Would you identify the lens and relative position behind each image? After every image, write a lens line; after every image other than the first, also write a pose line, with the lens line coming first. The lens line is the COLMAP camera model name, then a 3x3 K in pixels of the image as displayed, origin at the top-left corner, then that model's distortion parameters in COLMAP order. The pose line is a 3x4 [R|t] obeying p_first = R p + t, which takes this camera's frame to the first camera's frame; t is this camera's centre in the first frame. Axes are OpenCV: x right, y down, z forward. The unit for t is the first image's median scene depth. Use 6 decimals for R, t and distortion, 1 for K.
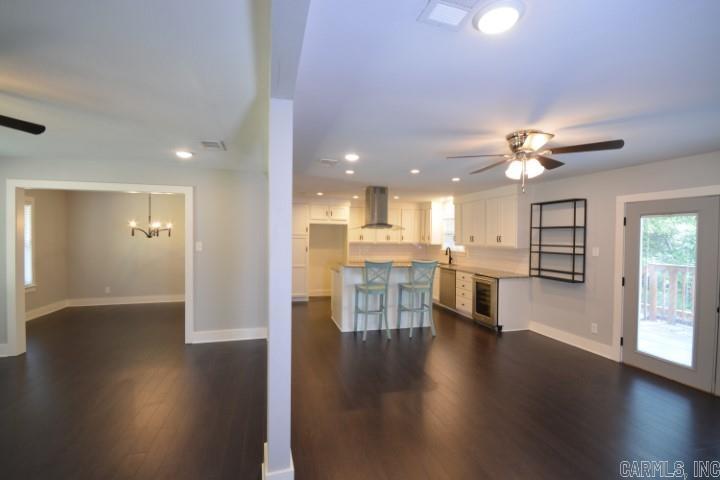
lens RADIAL K [[316.5, 0, 358.3], [0, 316.5, 239.4], [0, 0, 1]] dist [-0.002604, -0.000880]
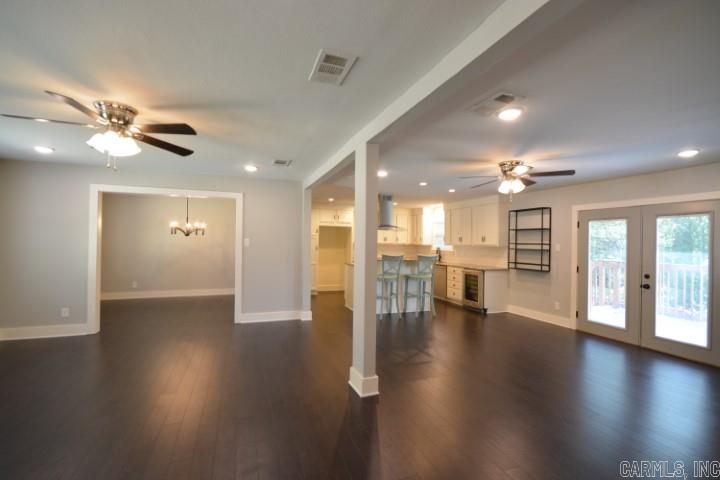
lens RADIAL K [[316.5, 0, 358.3], [0, 316.5, 239.4], [0, 0, 1]] dist [-0.002604, -0.000880]
pose [[0.996599, 0.005521, 0.082215, -0.154544], [-0.004170, 0.999854, -0.016598, 0.024743], [-0.082294, 0.016199, 0.996476, -0.202836]]
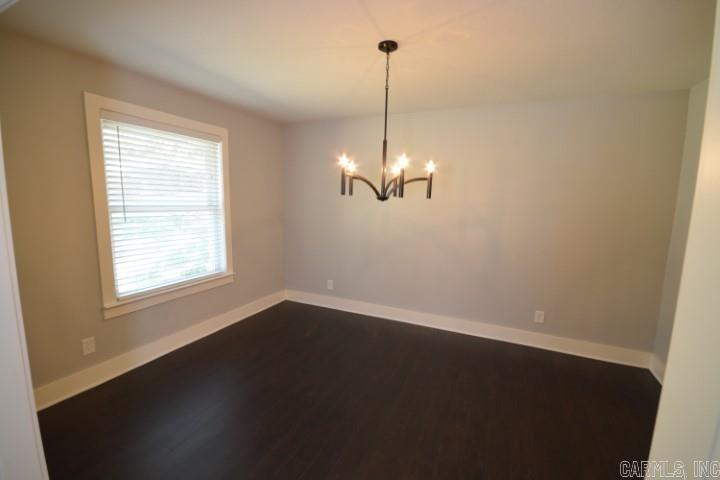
lens RADIAL K [[316.5, 0, 358.3], [0, 316.5, 239.4], [0, 0, 1]] dist [-0.002604, -0.000880]
pose [[0.759014, 0.095171, -0.644081, -0.480973], [-0.022411, 0.992491, 0.120243, -0.004263], [0.650688, -0.076832, 0.755448, 0.765444]]
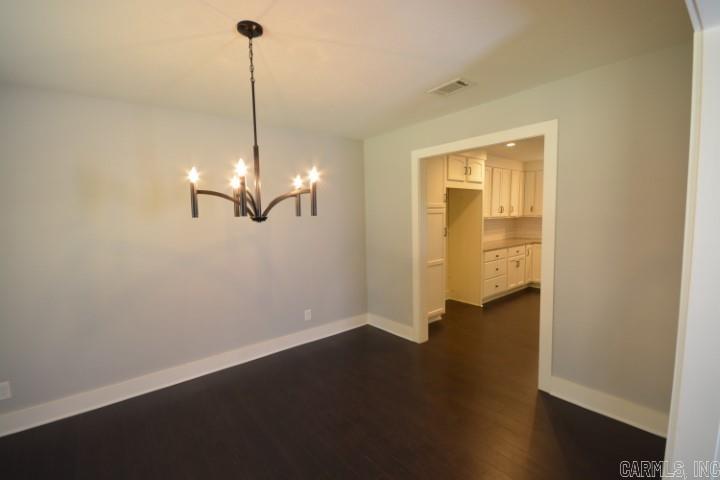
lens RADIAL K [[316.5, 0, 358.3], [0, 316.5, 239.4], [0, 0, 1]] dist [-0.002604, -0.000880]
pose [[0.921265, -0.061803, 0.383995, -0.771802], [0.033635, 0.996255, 0.079650, -0.009942], [-0.387479, -0.060463, 0.919893, 0.758820]]
